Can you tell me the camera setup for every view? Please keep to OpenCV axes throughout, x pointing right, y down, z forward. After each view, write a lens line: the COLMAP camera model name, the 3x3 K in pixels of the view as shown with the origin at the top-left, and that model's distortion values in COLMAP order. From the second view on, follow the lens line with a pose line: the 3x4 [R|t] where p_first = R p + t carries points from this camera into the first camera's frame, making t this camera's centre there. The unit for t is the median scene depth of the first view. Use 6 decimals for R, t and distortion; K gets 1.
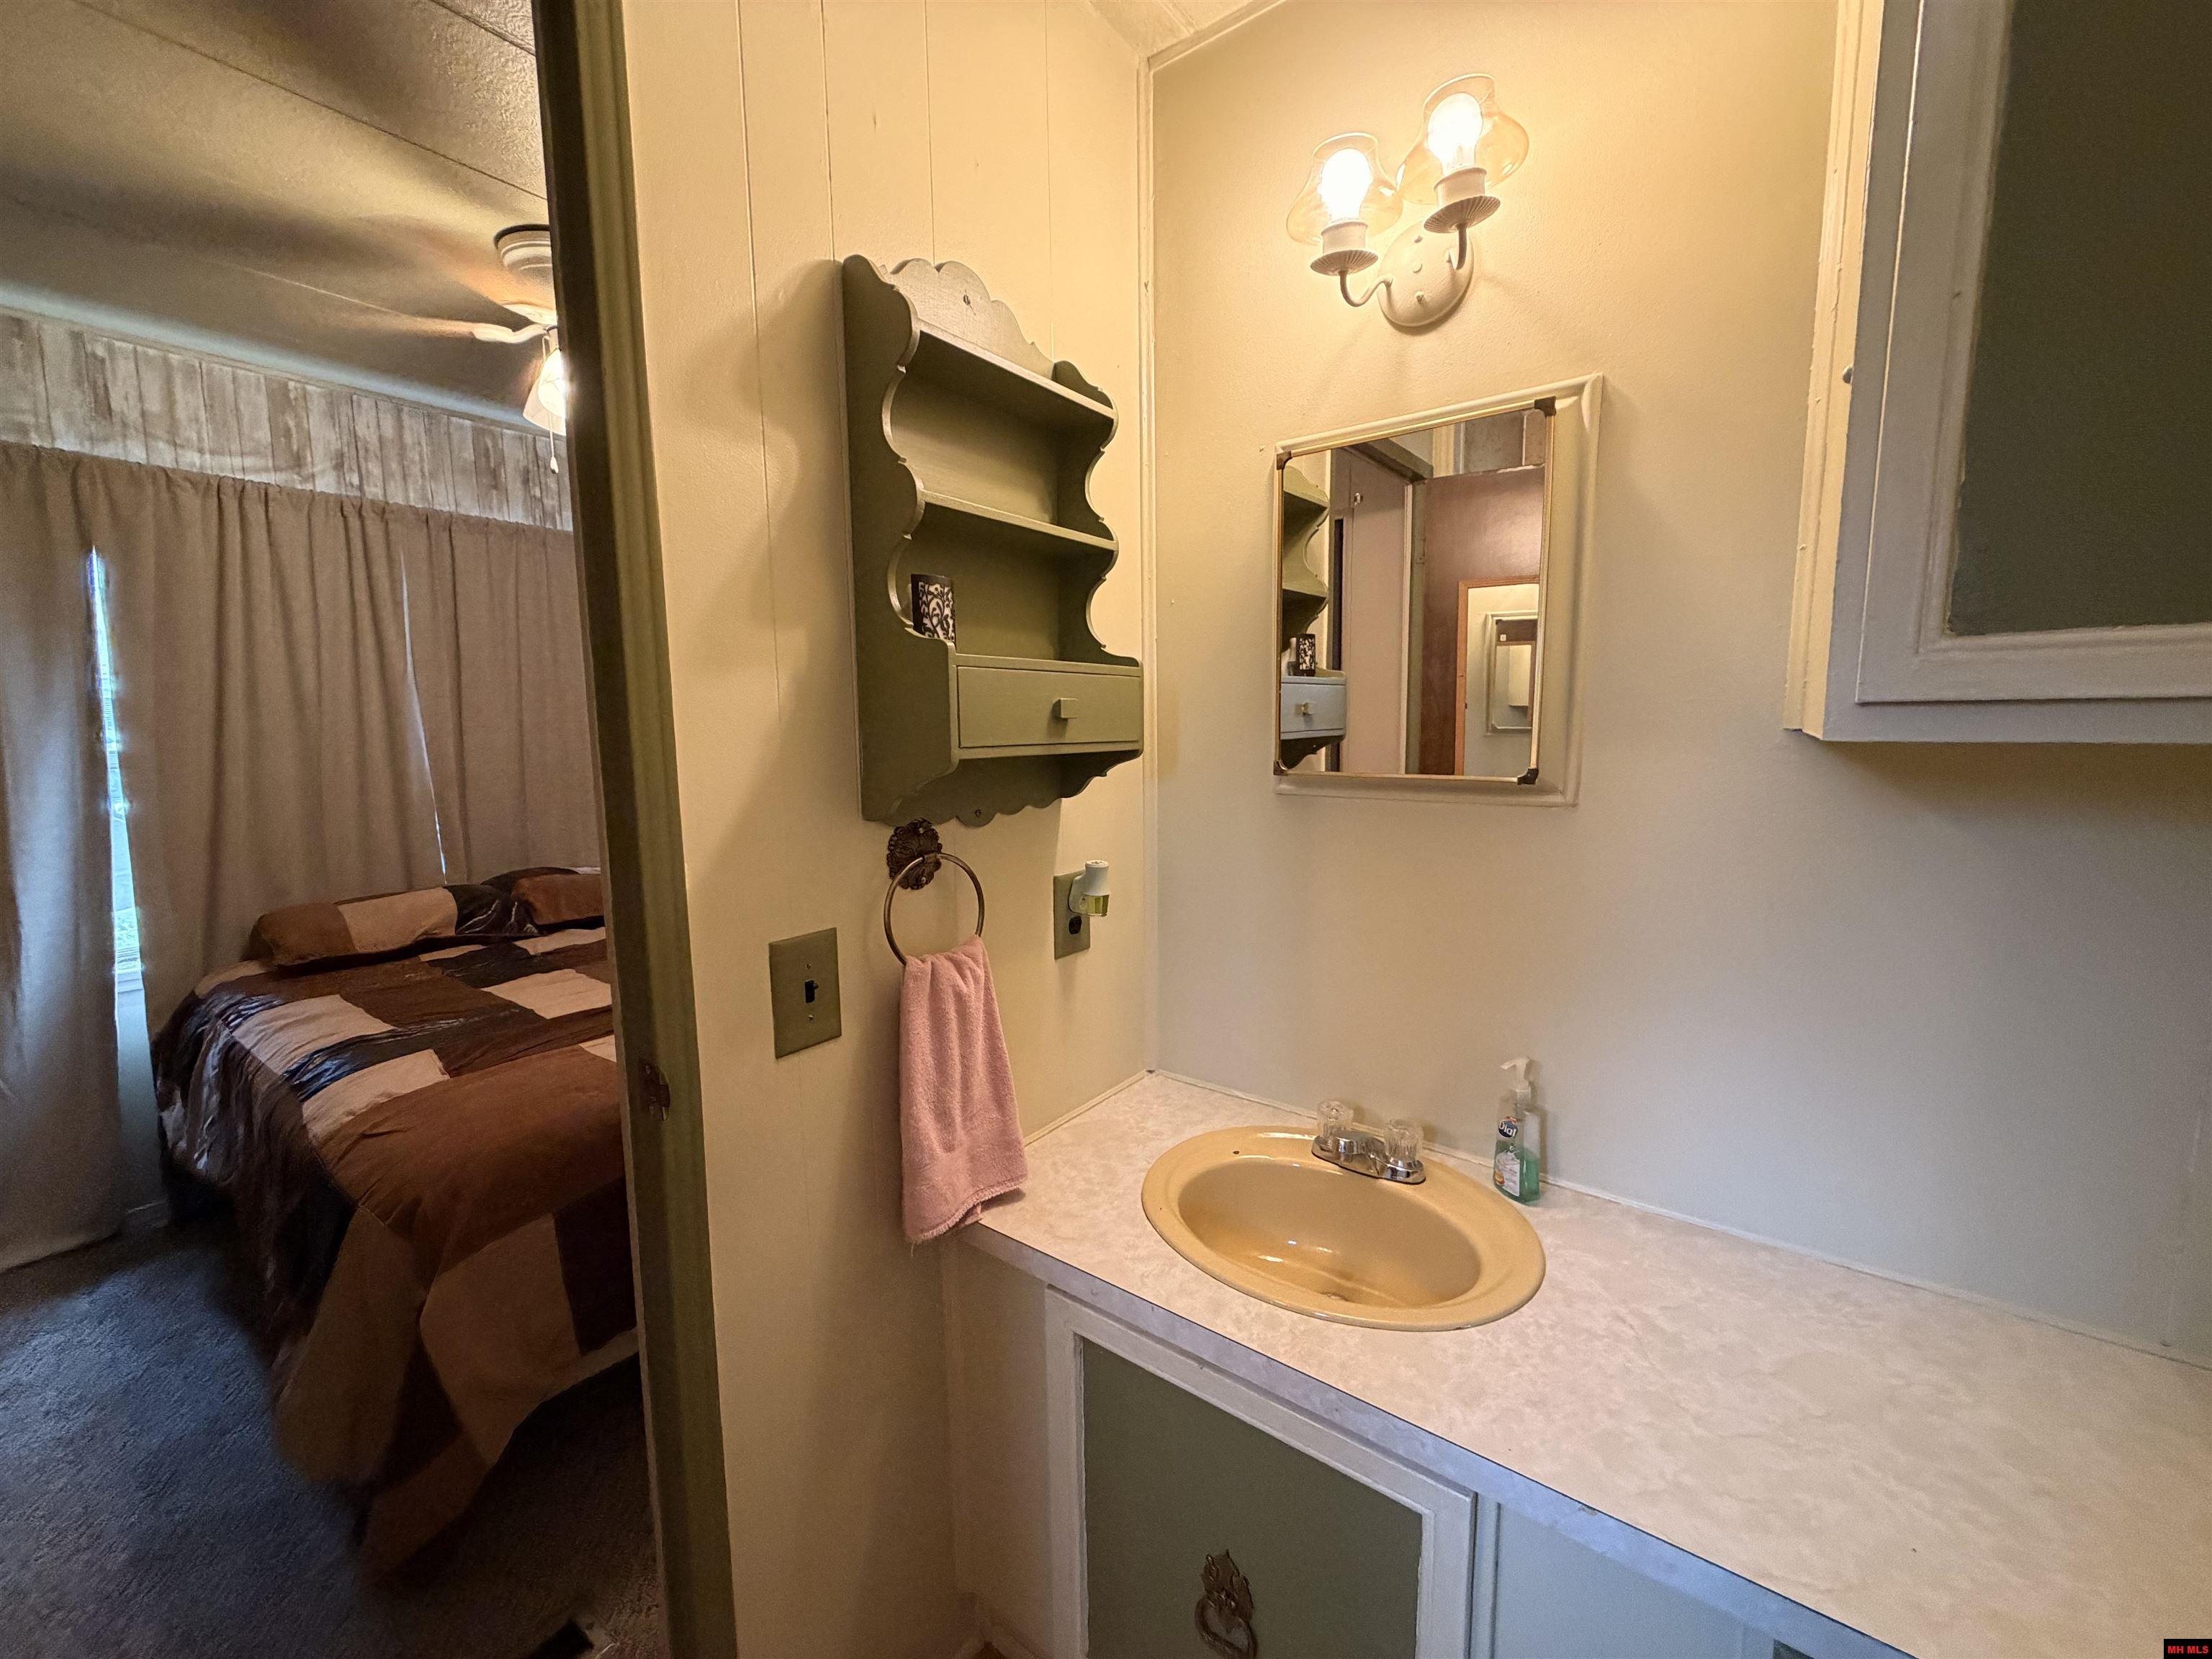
lens RADIAL K [[884.8, 0, 1109.4], [0, 884.8, 828.1], [0, 0, 1]] dist [0.000270, -0.000119]
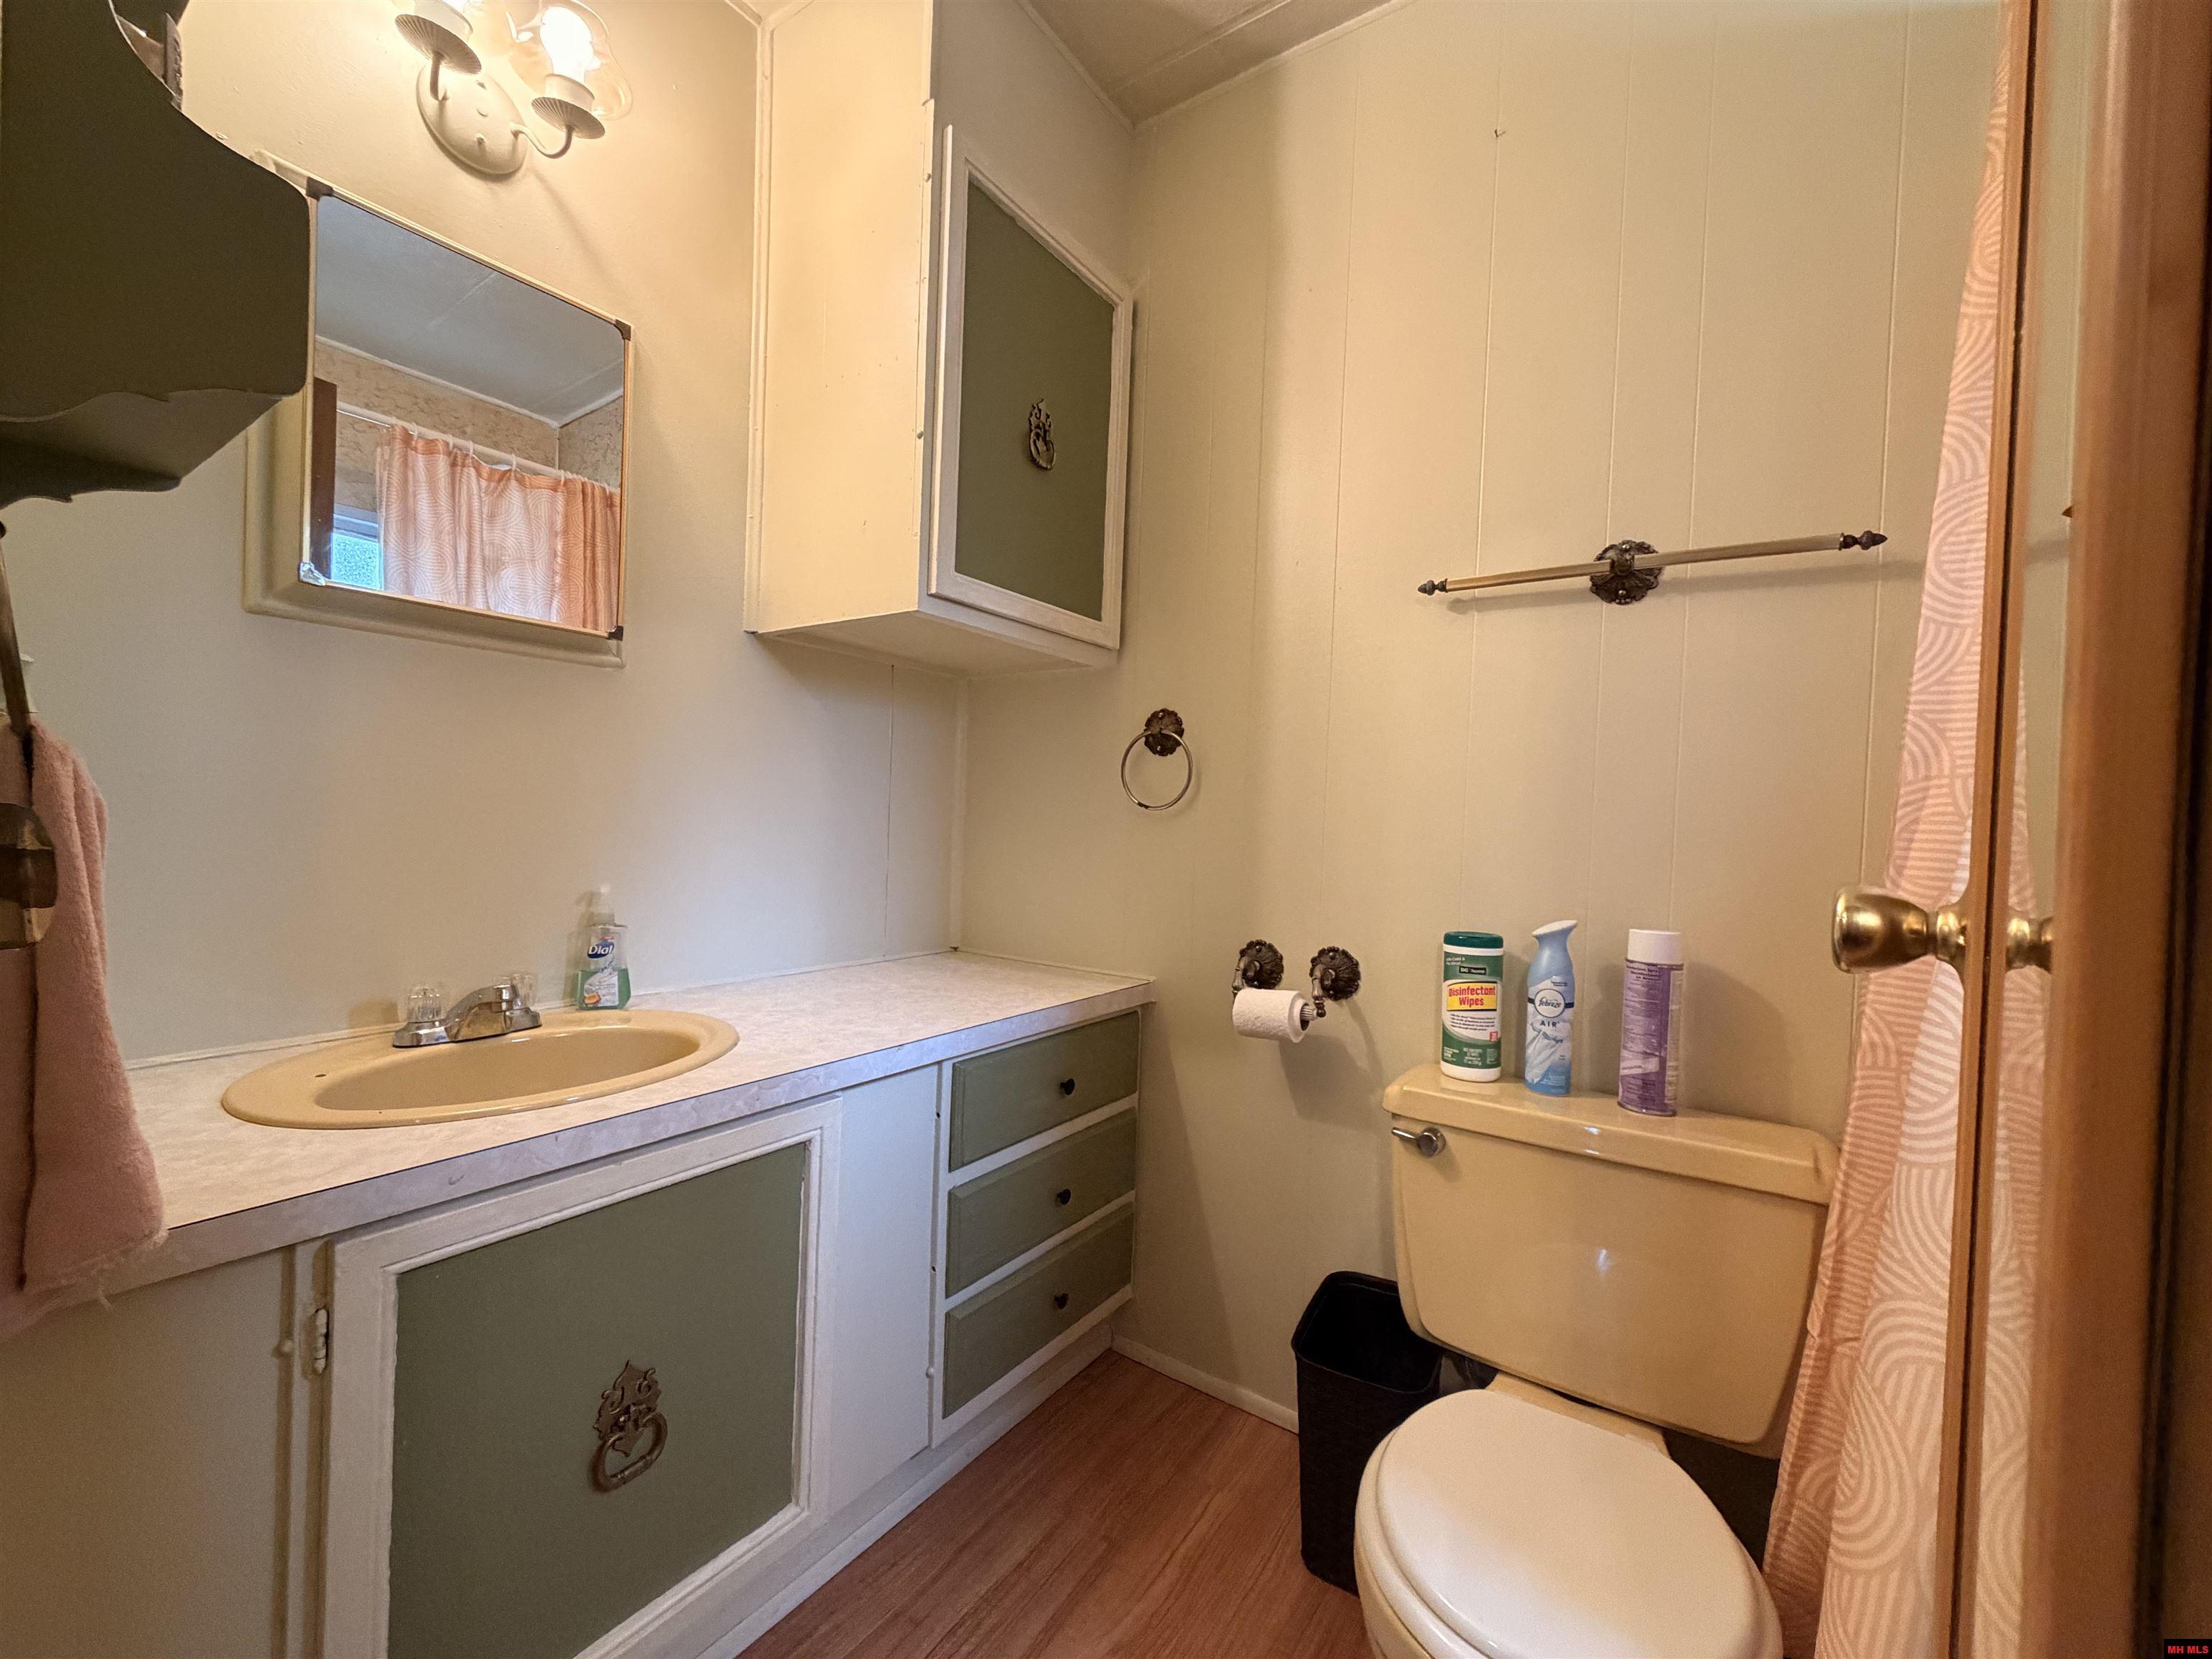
lens RADIAL K [[884.8, 0, 1115.7], [0, 884.8, 829.4], [0, 0, 1]] dist [0.000270, -0.000119]
pose [[-0.047439, -0.007297, 0.998847, -0.369326], [0.080260, 0.996712, 0.011093, 0.122181], [-0.995644, 0.080694, -0.046698, 0.207942]]
